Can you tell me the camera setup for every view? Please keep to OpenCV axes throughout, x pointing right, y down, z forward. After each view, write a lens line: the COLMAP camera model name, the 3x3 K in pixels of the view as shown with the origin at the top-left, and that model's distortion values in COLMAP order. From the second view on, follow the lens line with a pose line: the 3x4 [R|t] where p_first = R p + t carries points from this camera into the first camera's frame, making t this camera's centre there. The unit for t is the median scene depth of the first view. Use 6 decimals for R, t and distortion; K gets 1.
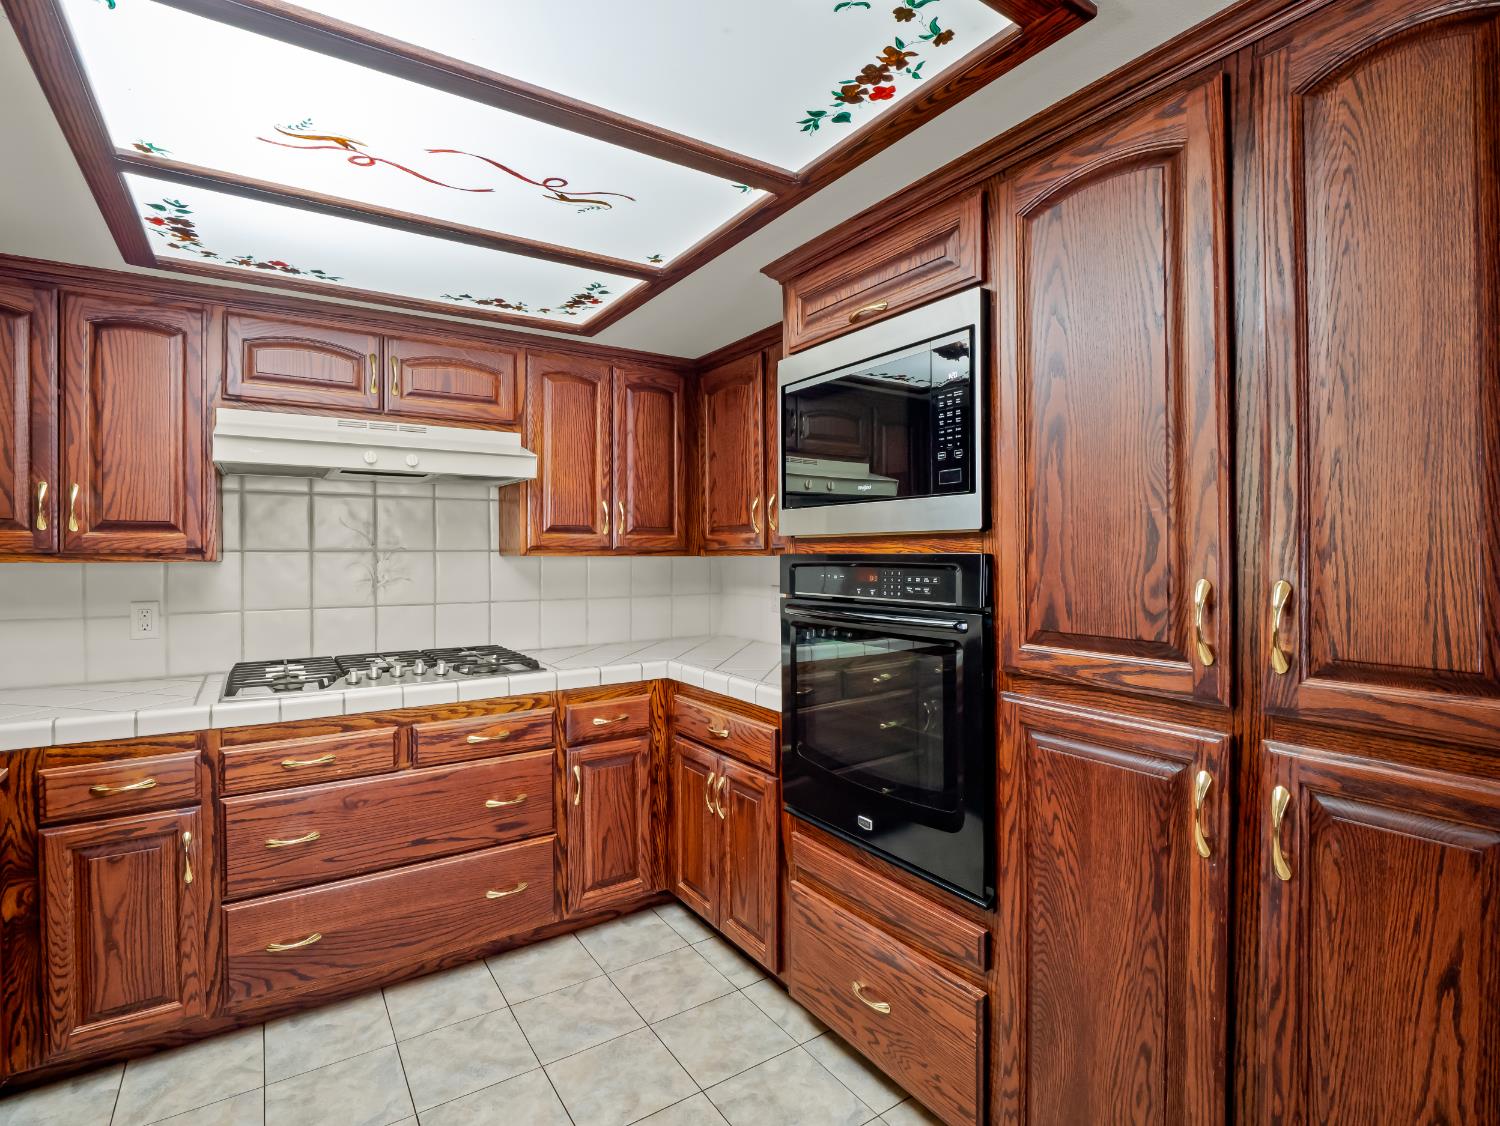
lens RADIAL K [[728.3, 0, 747.1], [0, 728.3, 554.3], [0, 0, 1]] dist [-0.013857, -0.003651]
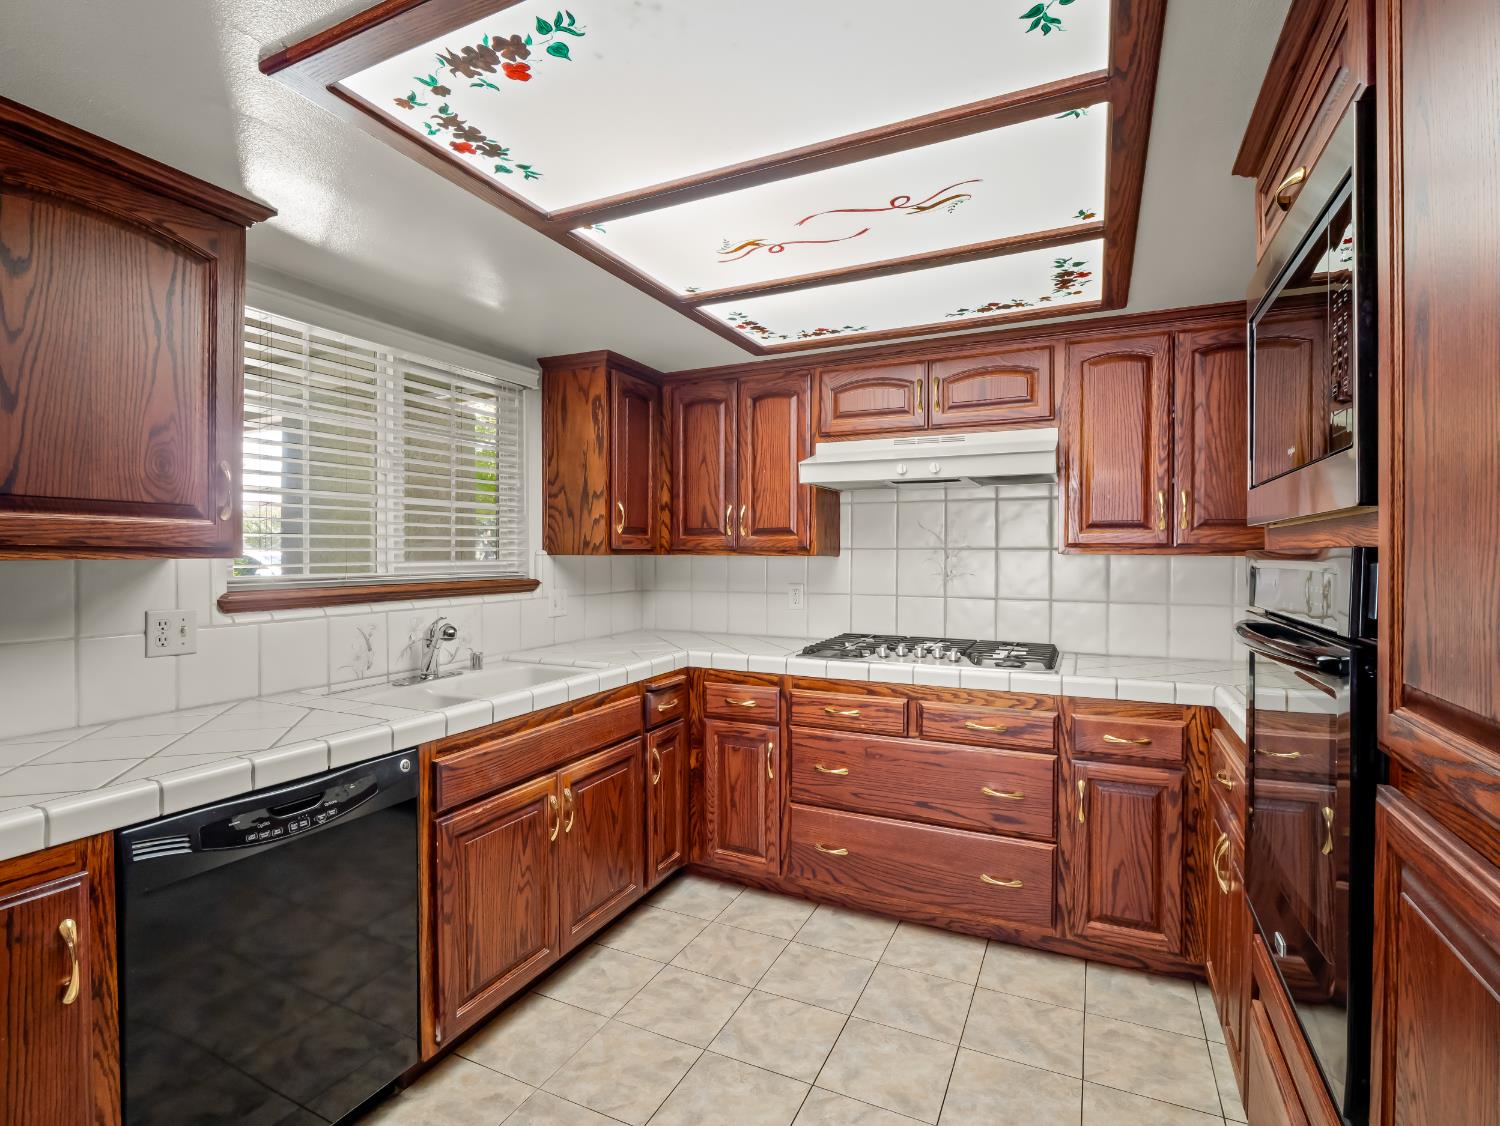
lens RADIAL K [[728.3, 0, 748.5], [0, 728.3, 559.2], [0, 0, 1]] dist [-0.013857, -0.003651]
pose [[0.514763, 0.011835, -0.857251, 0.373065], [-0.007431, 0.999929, 0.009343, 0.004269], [0.857300, 0.001561, 0.514815, 0.177576]]
